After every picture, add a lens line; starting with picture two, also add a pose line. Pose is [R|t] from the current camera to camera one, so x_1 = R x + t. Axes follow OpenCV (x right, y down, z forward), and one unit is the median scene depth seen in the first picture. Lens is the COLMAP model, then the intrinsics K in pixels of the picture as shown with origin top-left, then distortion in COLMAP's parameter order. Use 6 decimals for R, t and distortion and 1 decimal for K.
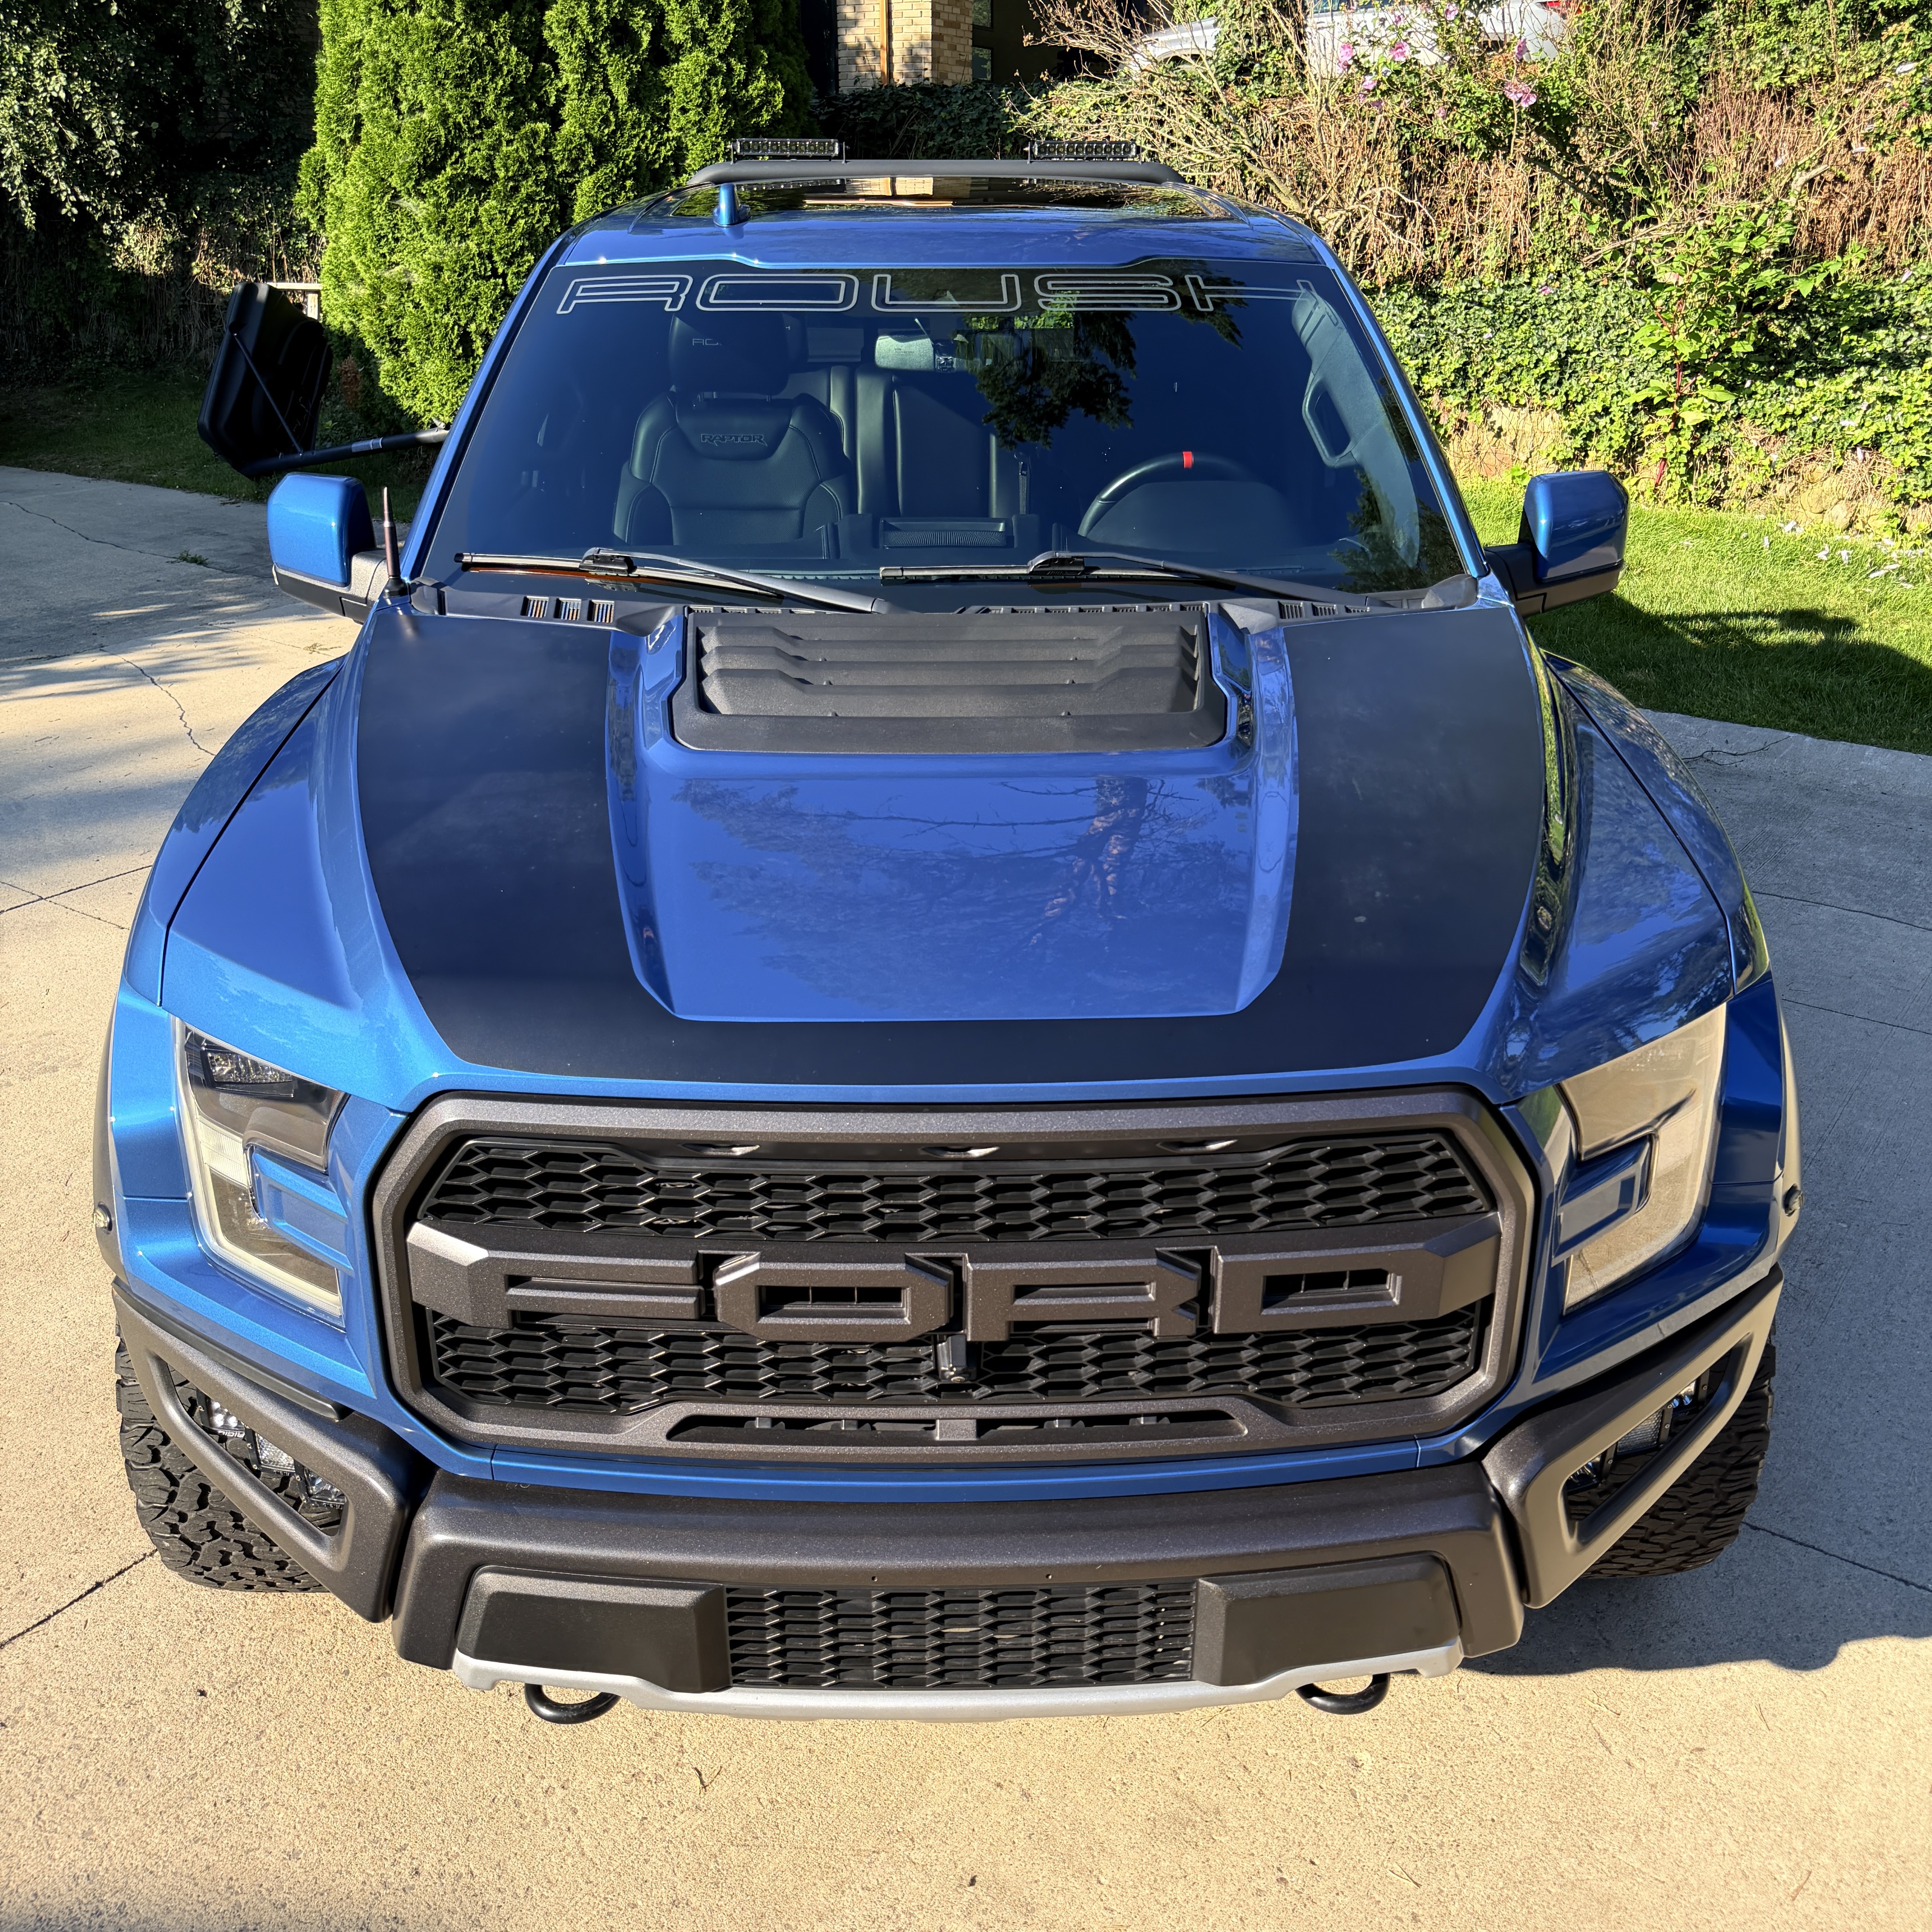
lens RADIAL K [[1809.8, 0, 963.3], [0, 1809.8, 960.3], [0, 0, 1]] dist [0.003468, 0.000000]
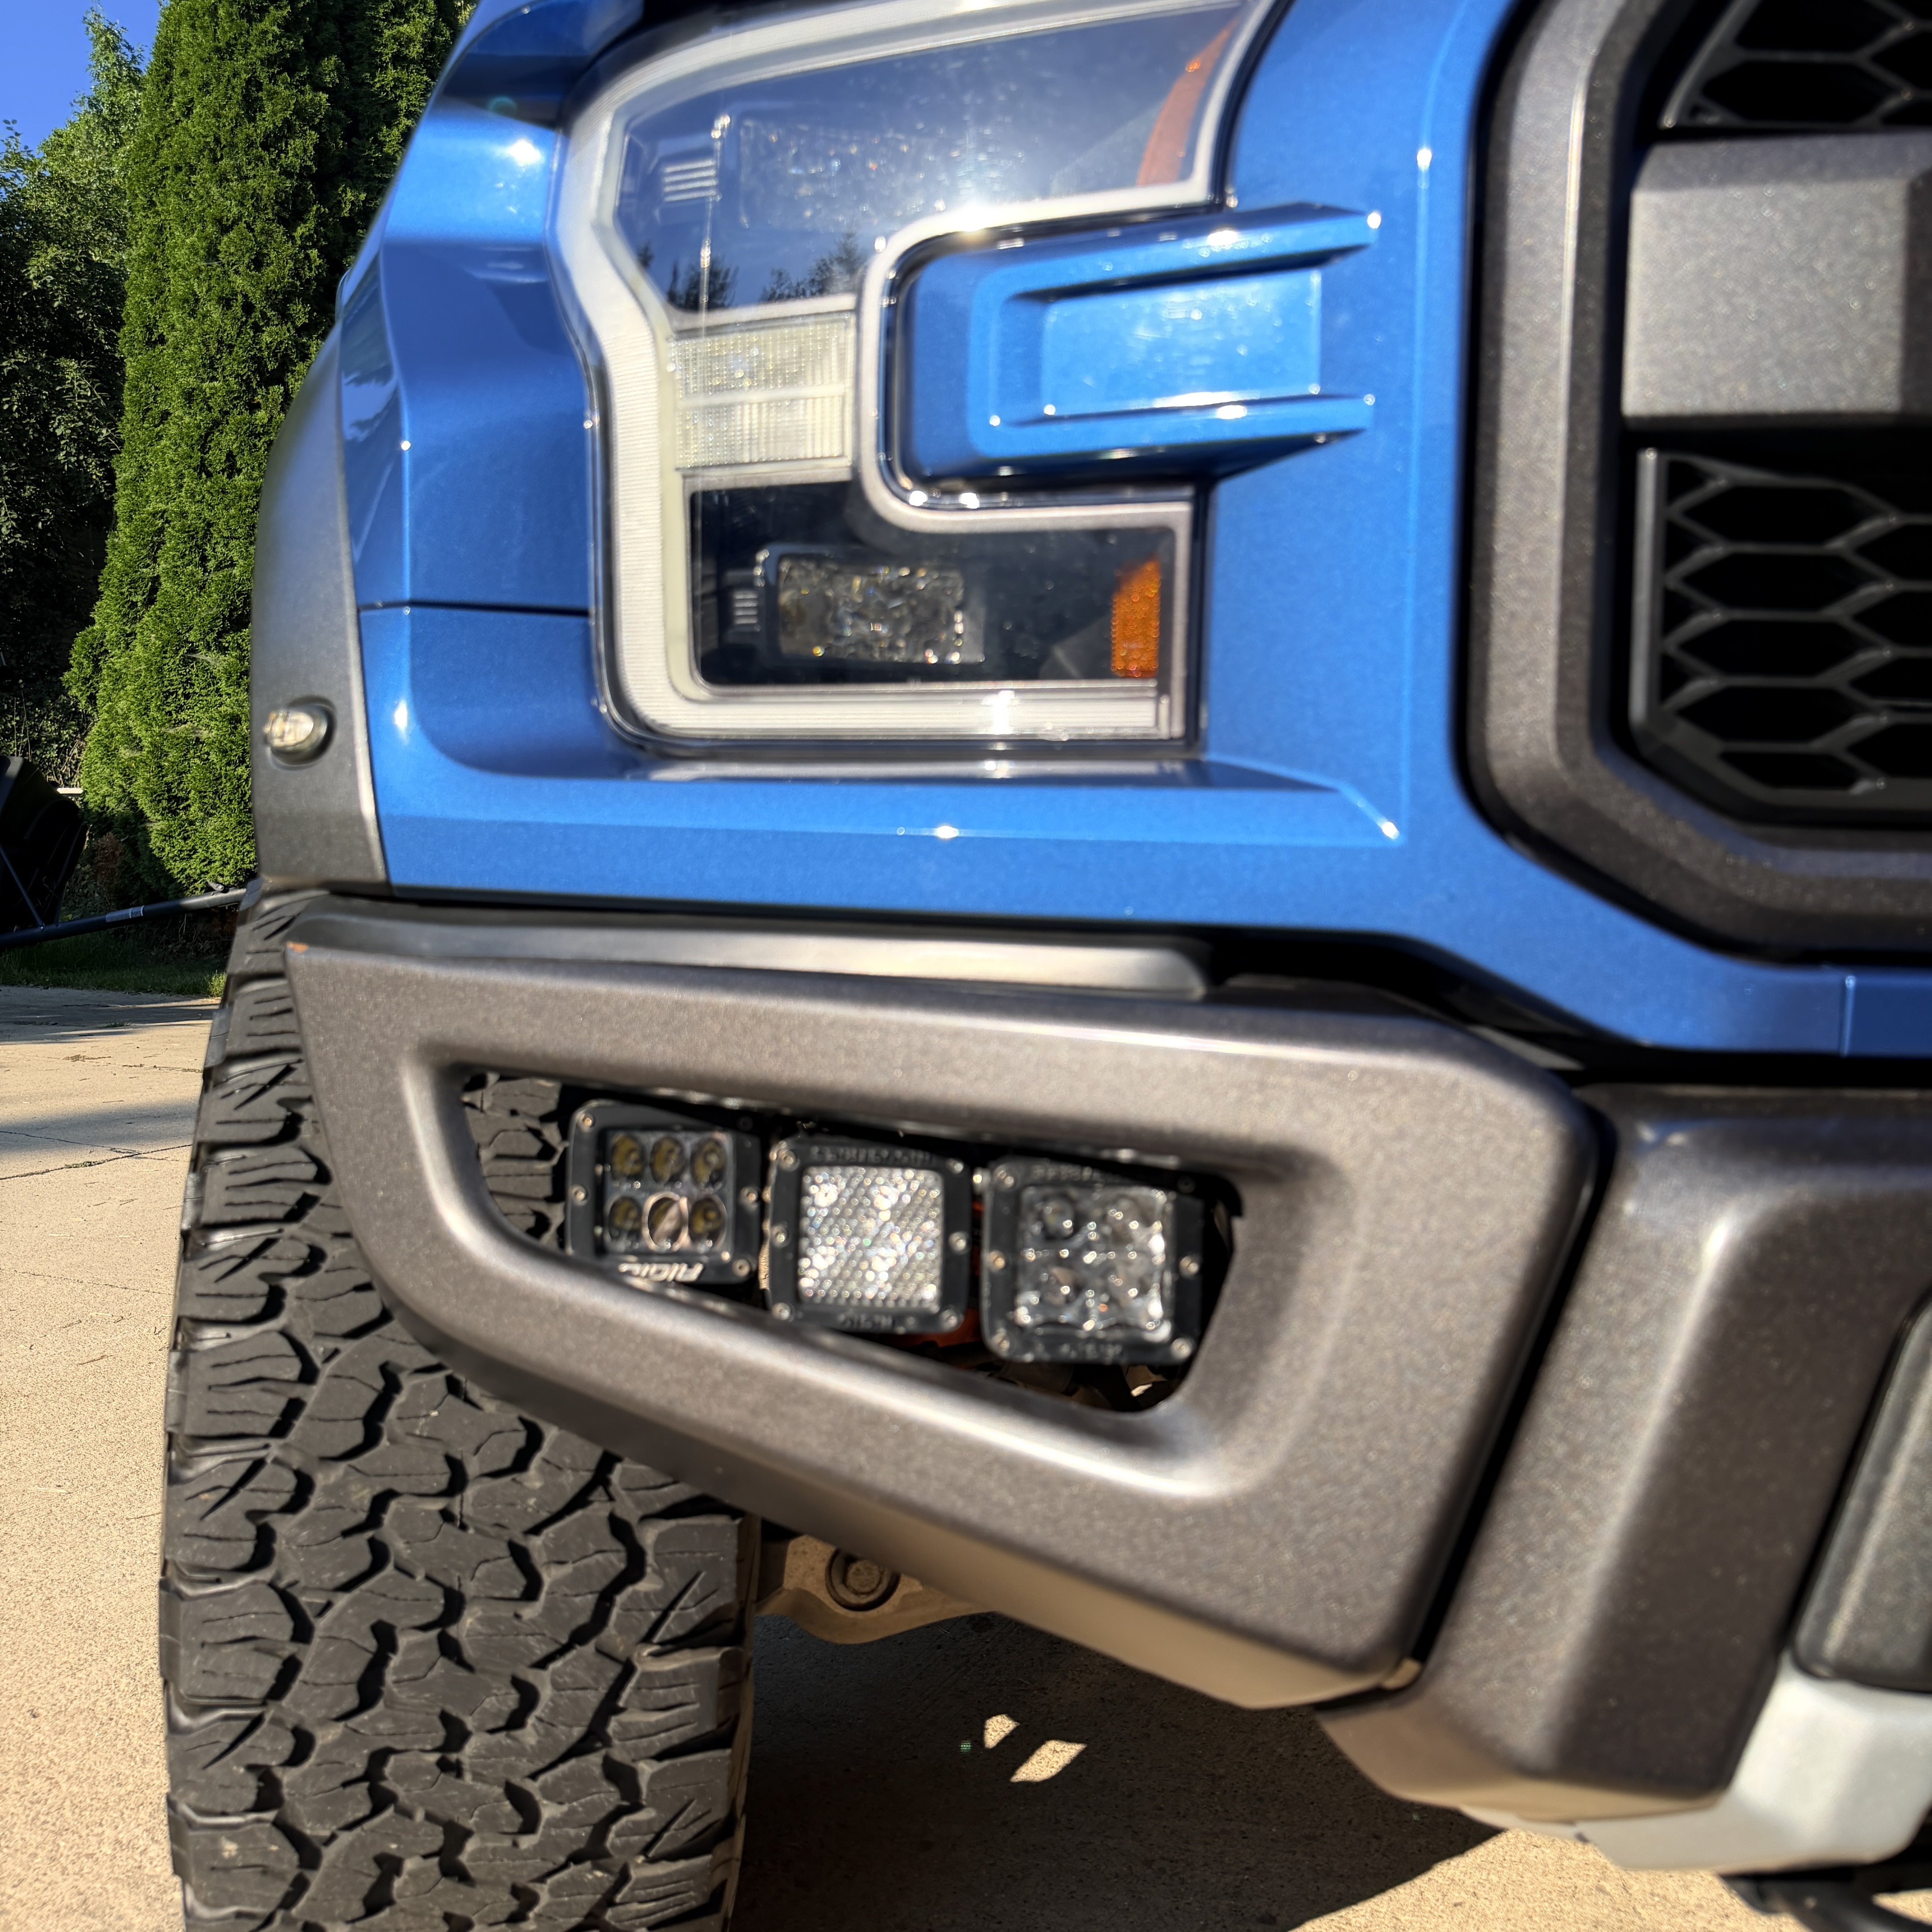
lens RADIAL K [[1809.8, 0, 962.4], [0, 1809.8, 982.2], [0, 0, 1]] dist [0.003468, 0.000000]
pose [[0.985329, 0.002579, 0.170645, -0.082318], [0.054812, 0.942132, -0.330730, 0.066228], [-0.161623, 0.335231, 0.928169, 0.131976]]
